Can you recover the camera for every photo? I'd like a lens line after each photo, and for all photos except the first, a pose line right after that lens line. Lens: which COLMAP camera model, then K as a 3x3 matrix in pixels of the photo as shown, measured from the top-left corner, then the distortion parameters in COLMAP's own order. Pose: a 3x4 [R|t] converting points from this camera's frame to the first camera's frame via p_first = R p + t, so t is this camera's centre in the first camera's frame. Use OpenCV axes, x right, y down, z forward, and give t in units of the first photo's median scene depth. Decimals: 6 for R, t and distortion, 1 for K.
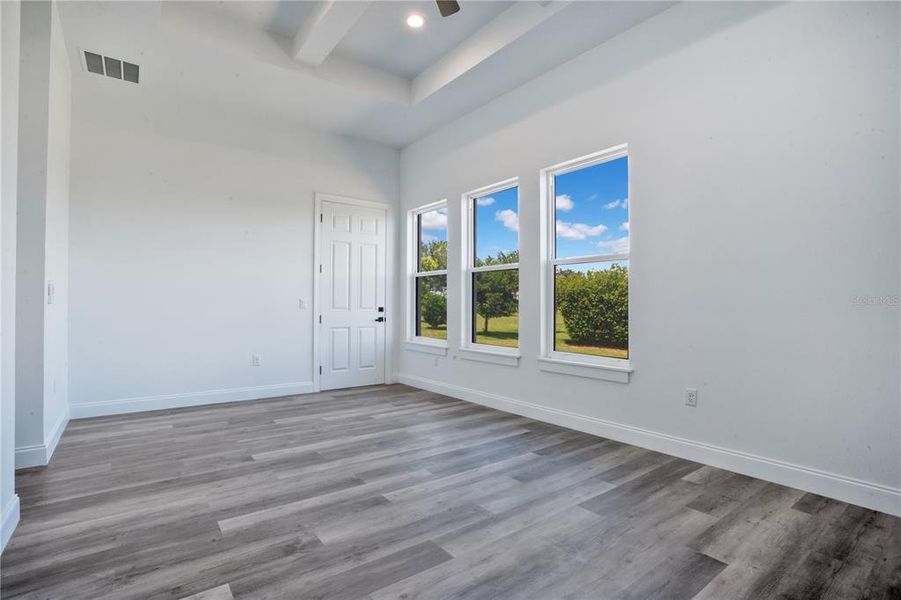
lens RADIAL K [[423.3, 0, 444.5], [0, 423.3, 300.1], [0, 0, 1]] dist [-0.050620, 0.020424]
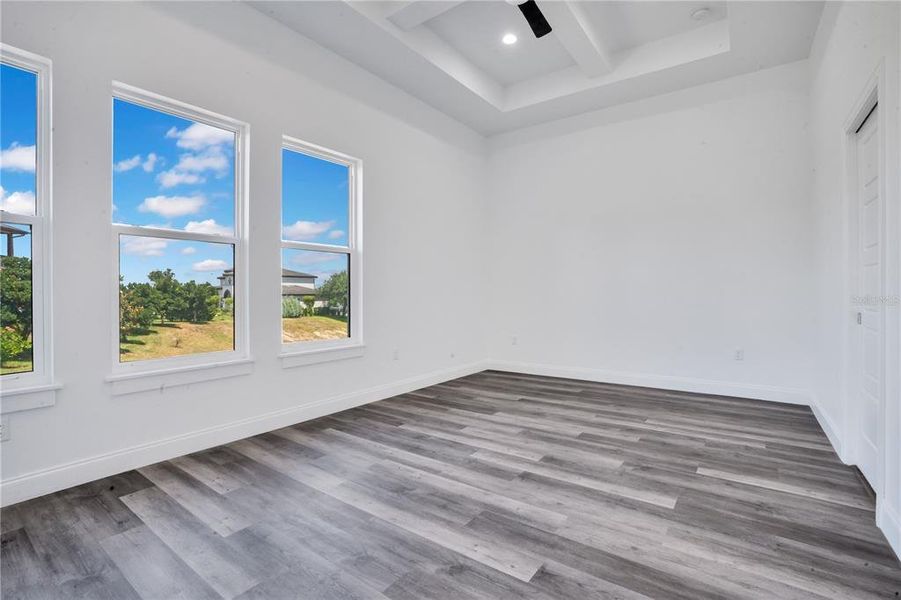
lens RADIAL K [[413.6, 0, 419.2], [0, 413.6, 297.7], [0, 0, 1]] dist [-0.005813, 0.001125]
pose [[-0.241071, -0.007345, 0.970480, -1.093204], [-0.015724, 0.999870, 0.003661, 0.003273], [-0.970380, -0.014377, -0.241155, 1.467669]]
